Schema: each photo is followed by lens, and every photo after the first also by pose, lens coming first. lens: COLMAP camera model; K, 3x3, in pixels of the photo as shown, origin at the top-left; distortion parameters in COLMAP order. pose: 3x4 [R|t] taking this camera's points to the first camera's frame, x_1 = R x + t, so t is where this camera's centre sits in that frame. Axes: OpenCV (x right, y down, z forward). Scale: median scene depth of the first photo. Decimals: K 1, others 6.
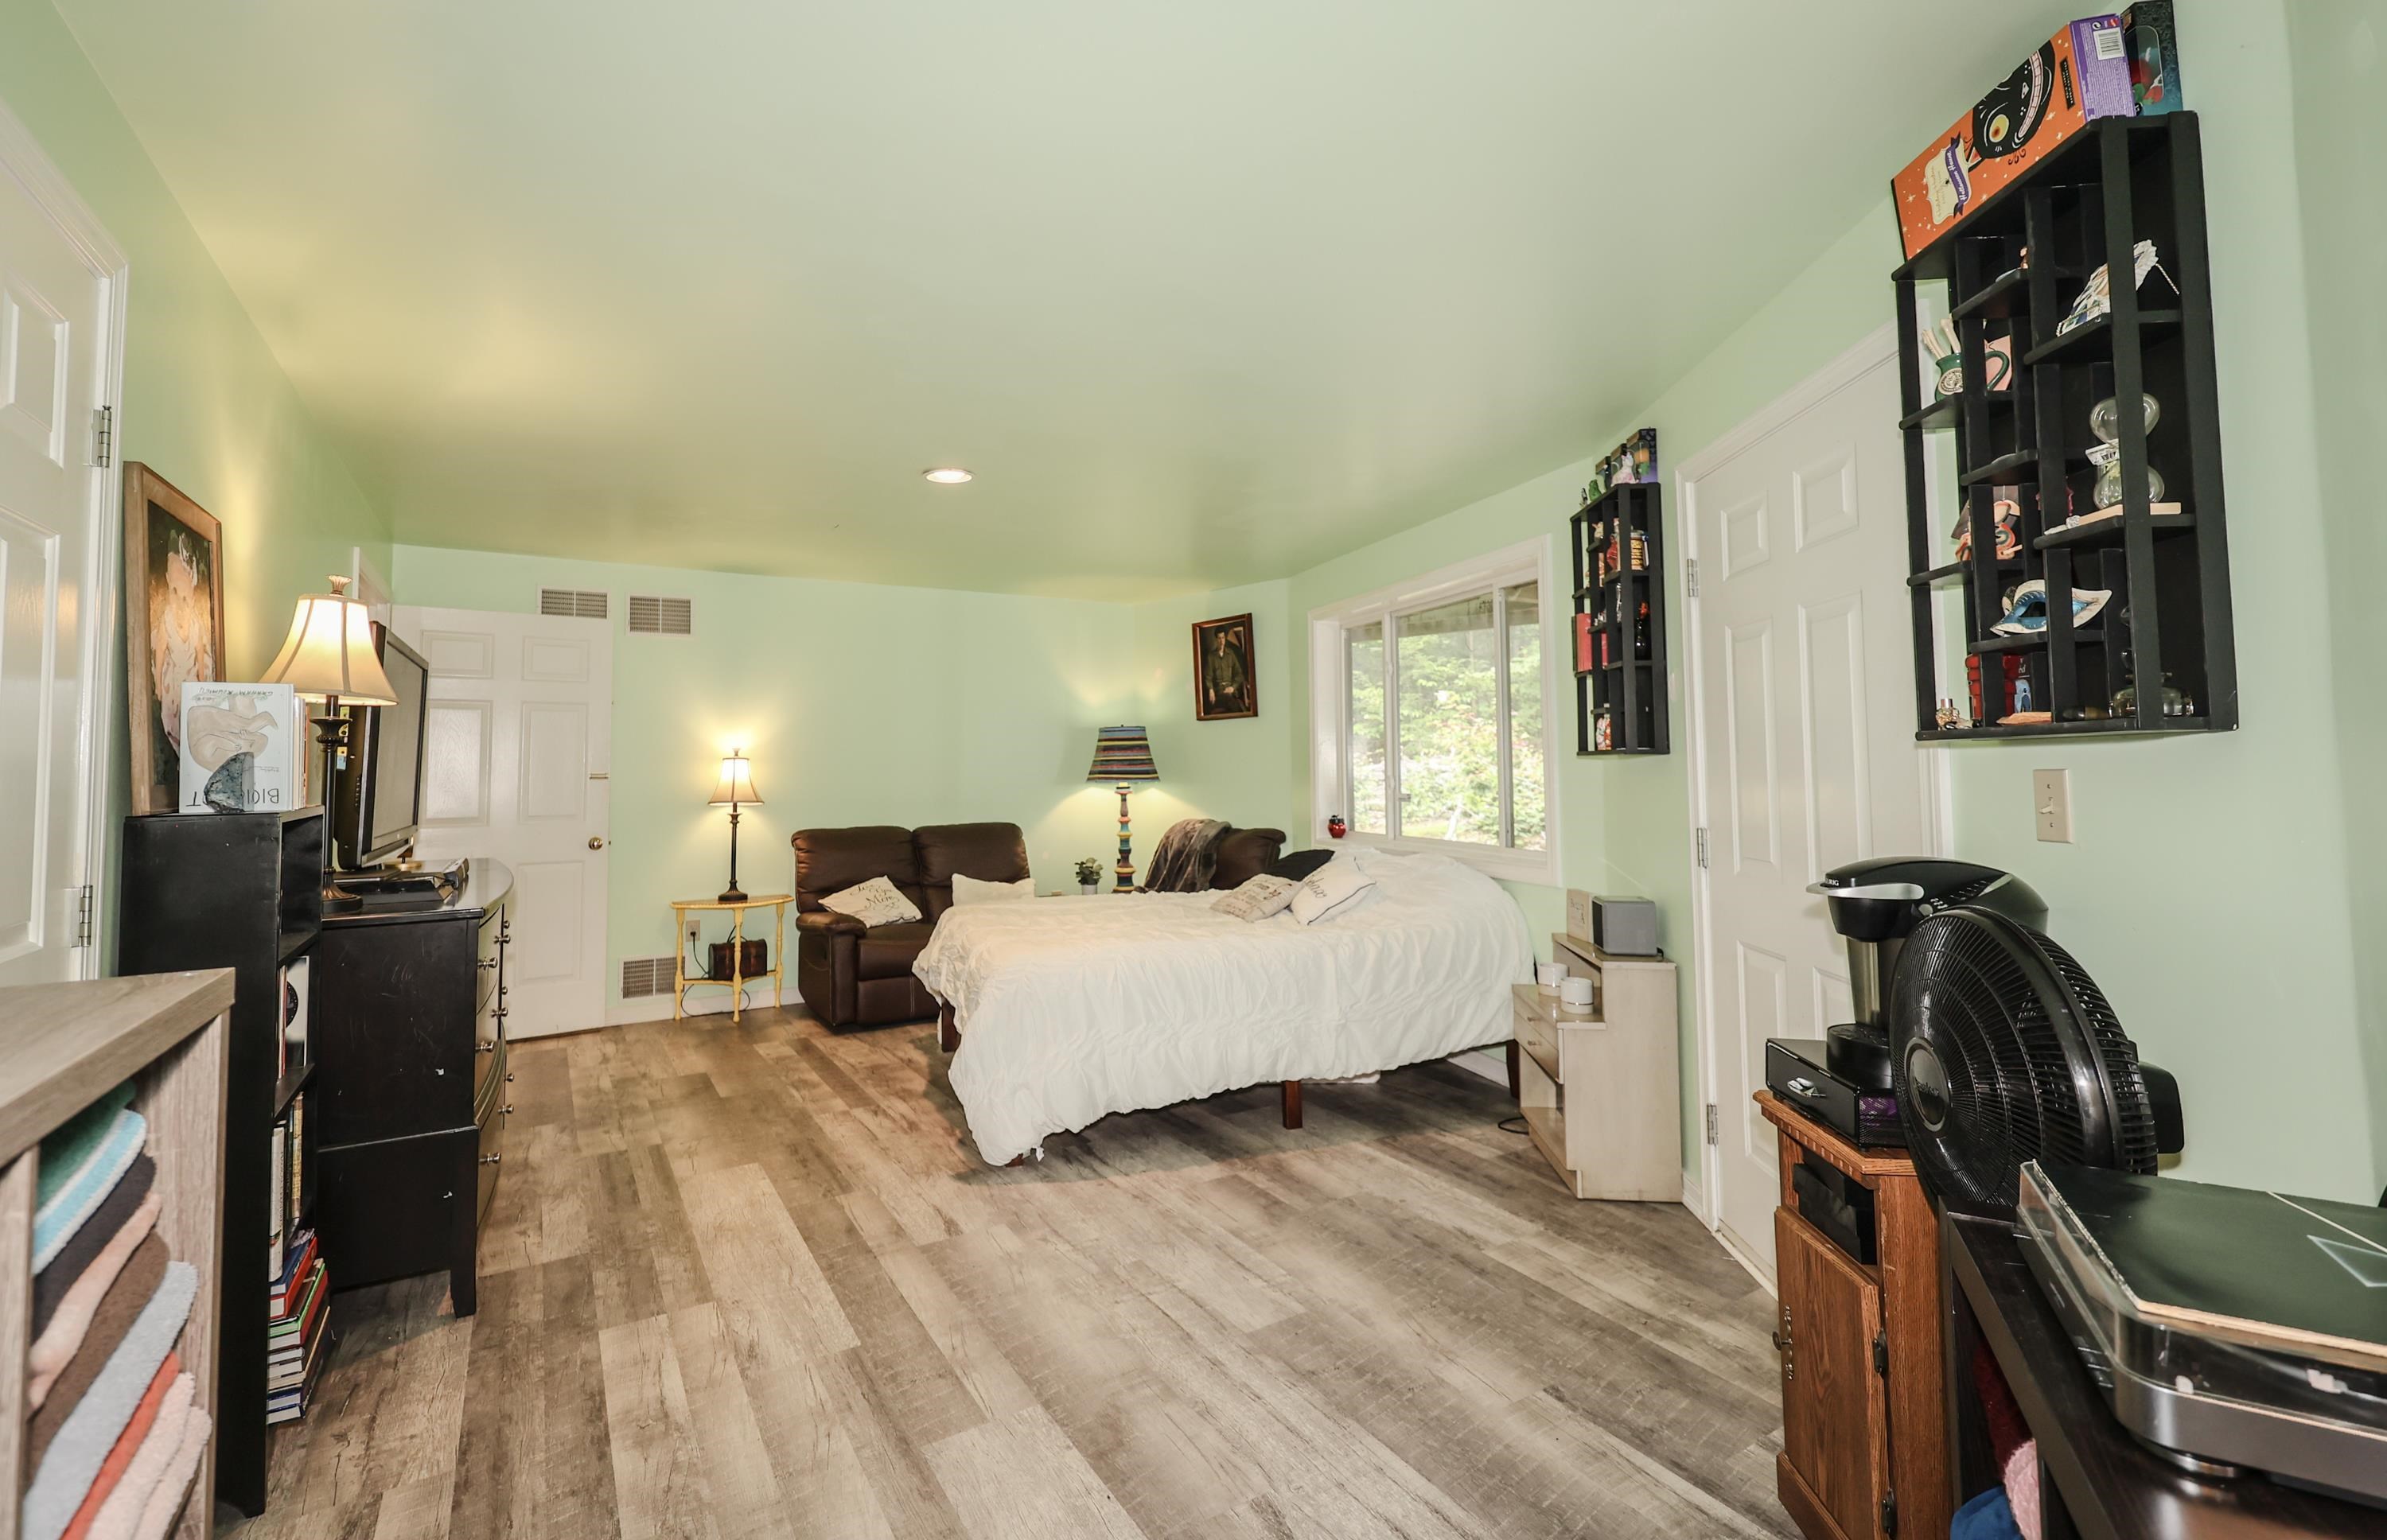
lens RADIAL K [[978.2, 0, 1139.1], [0, 978.2, 717.4], [0, 0, 1]] dist [-0.002803, -0.000387]
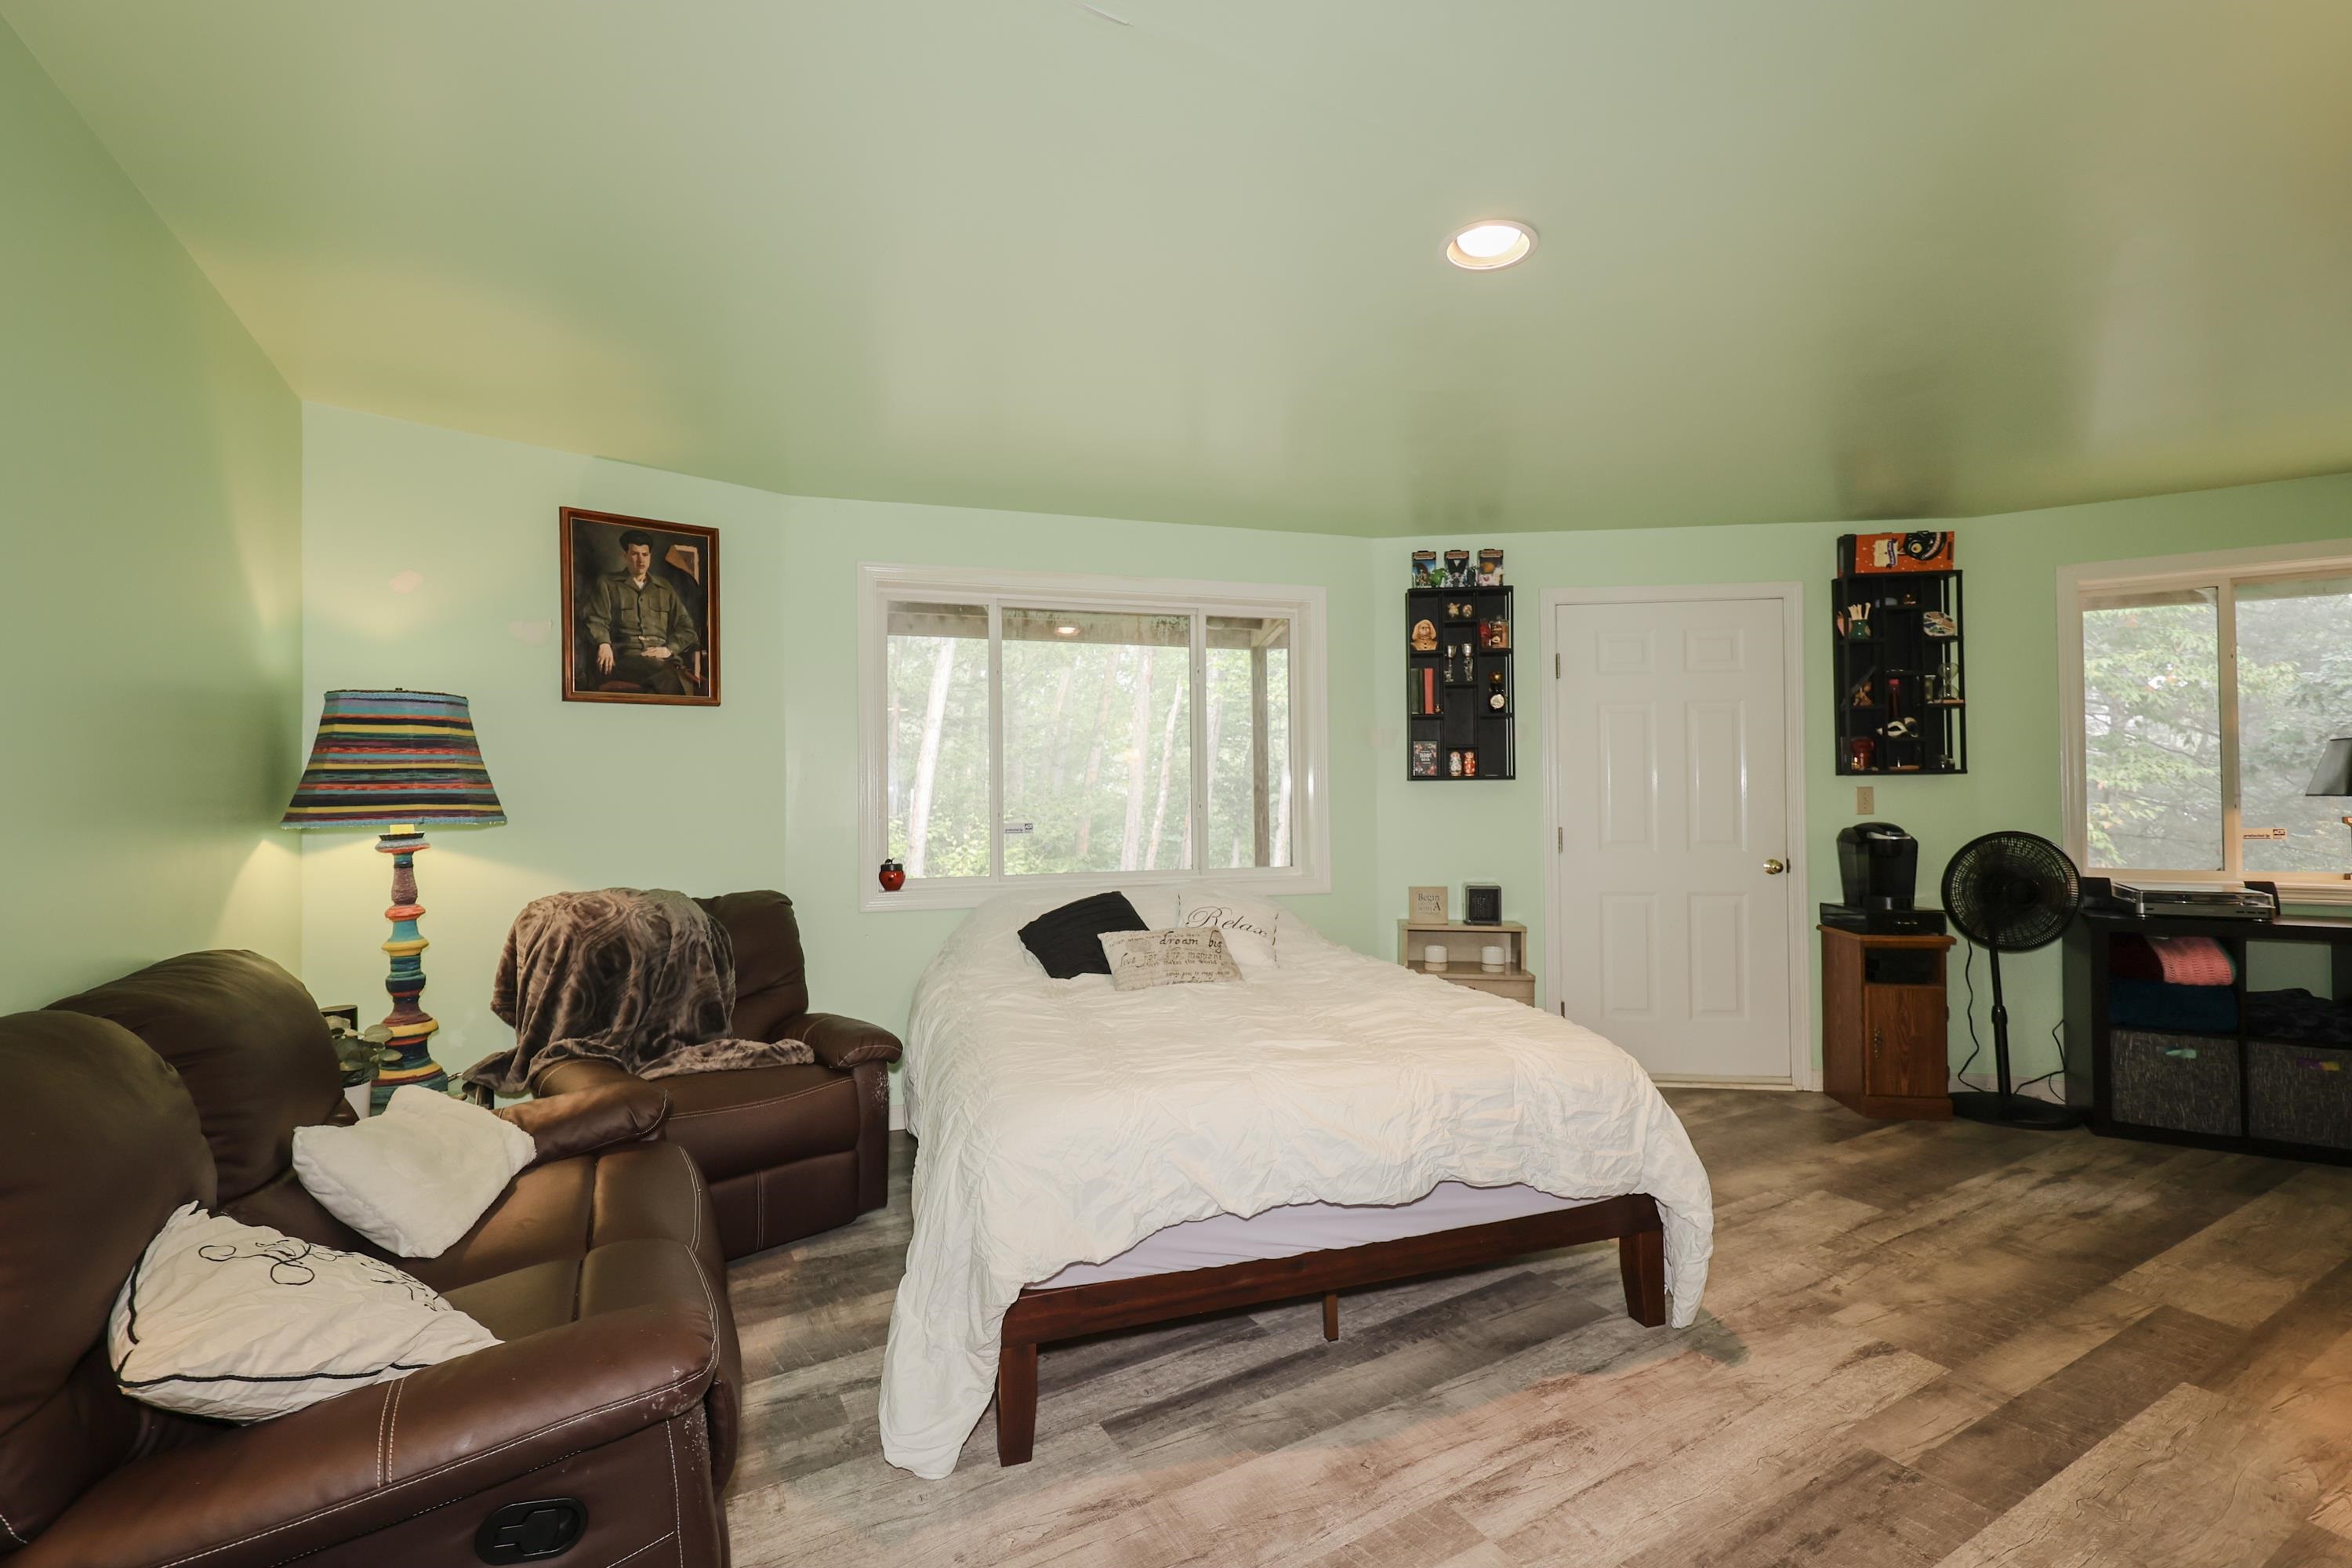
lens RADIAL K [[994.6, 0, 1149.3], [0, 994.6, 787.2], [0, 0, 1]] dist [0.002431, -0.000276]
pose [[0.049974, 0.021911, 0.998510, -0.694870], [-0.042914, 0.998883, -0.019771, 0.072531], [-0.997828, -0.041862, 0.050859, 1.050063]]
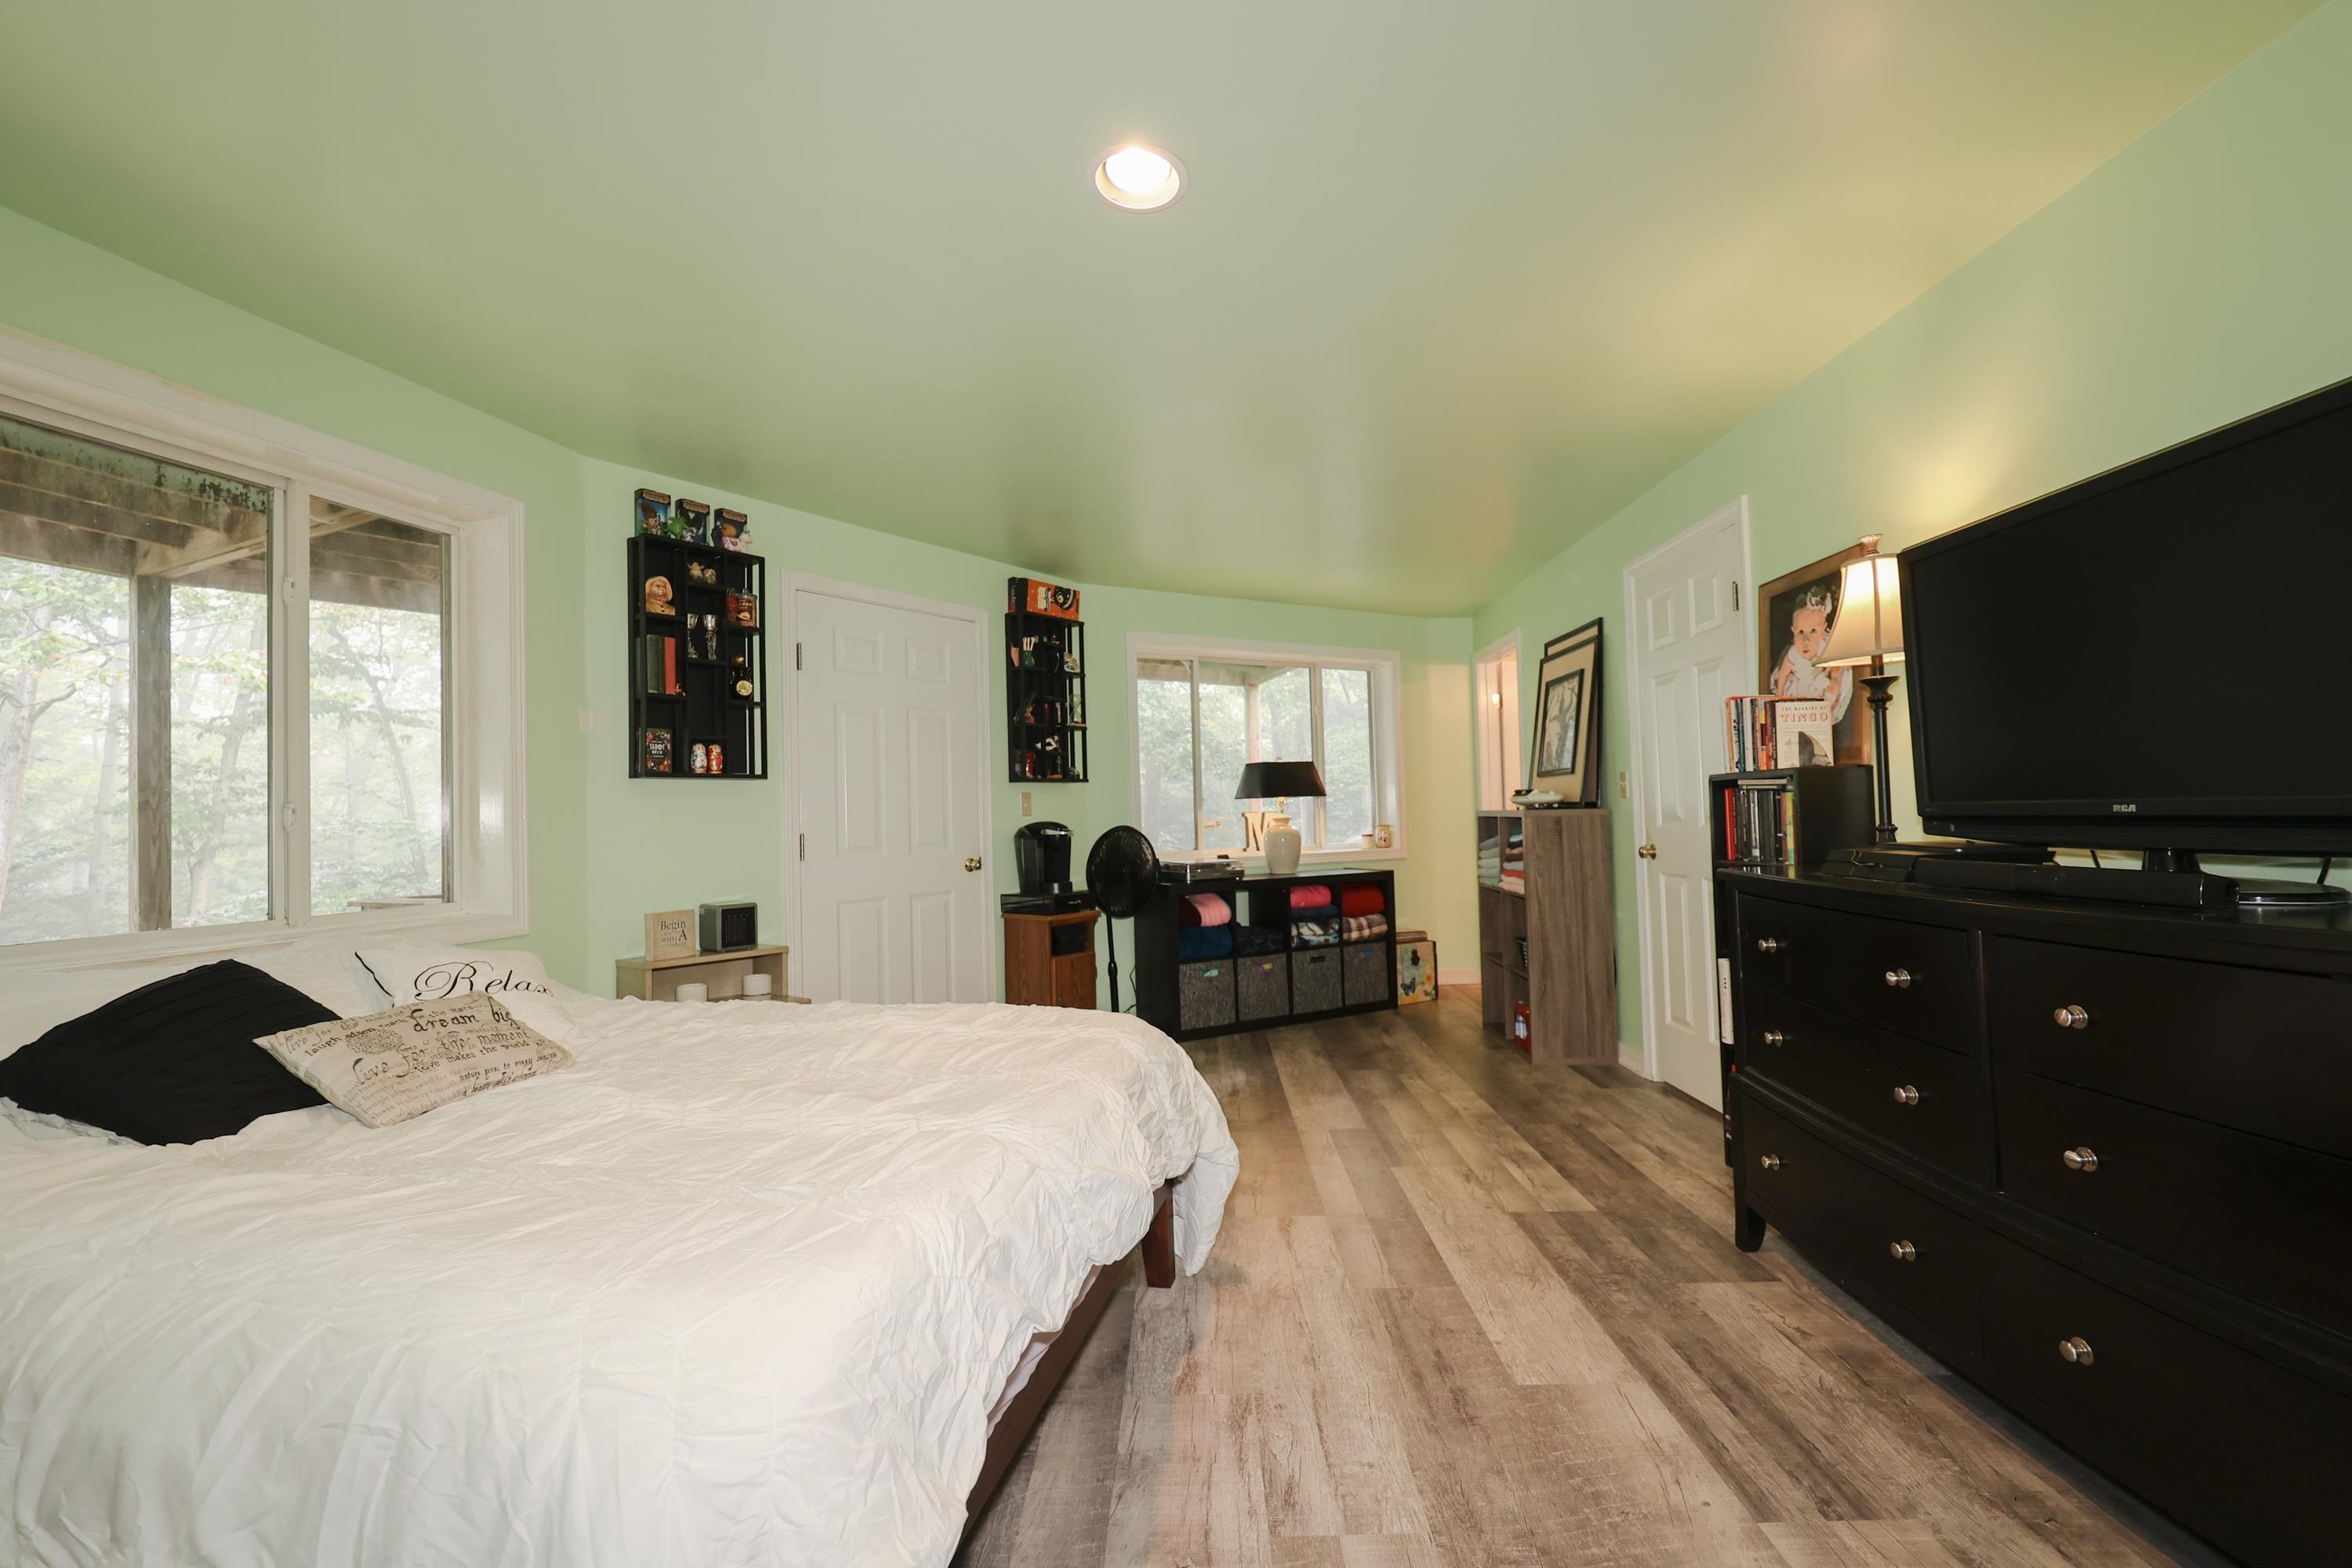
lens RADIAL K [[1006.7, 0, 1176.0], [0, 1006.7, 784.0], [0, 0, 1]] dist [0.003335, 0.000008]
pose [[-0.847603, 0.050887, 0.528185, -0.437914], [0.009322, 0.996665, -0.081063, 0.109956], [-0.530549, -0.063785, -0.845251, 1.299290]]
